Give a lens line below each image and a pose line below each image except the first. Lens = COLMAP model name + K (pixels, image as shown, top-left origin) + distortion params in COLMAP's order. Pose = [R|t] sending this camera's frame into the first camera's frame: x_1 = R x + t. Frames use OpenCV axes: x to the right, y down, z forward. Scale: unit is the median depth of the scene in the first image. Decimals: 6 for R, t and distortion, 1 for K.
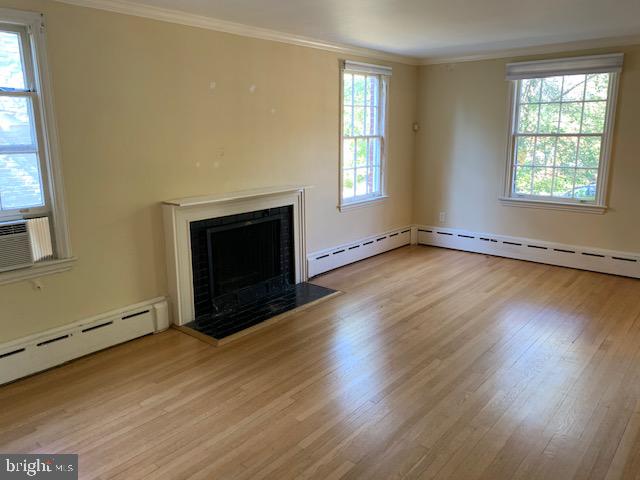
lens RADIAL K [[493.0, 0, 320.1], [0, 493.0, 240.0], [0, 0, 1]] dist [0.001531, -0.000571]
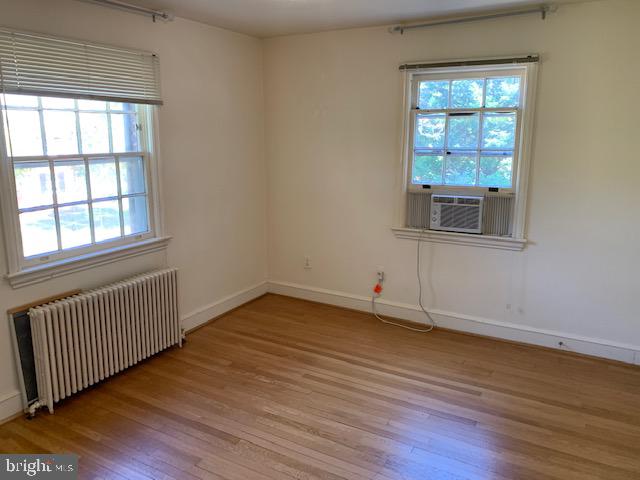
lens RADIAL K [[493.0, 0, 320.9], [0, 493.0, 237.9], [0, 0, 1]] dist [0.001531, -0.000571]
pose [[0.985415, -0.017953, 0.169220, 0.213141], [0.020002, 0.999746, -0.010411, -0.080485], [-0.168990, 0.013644, 0.985523, 0.432927]]
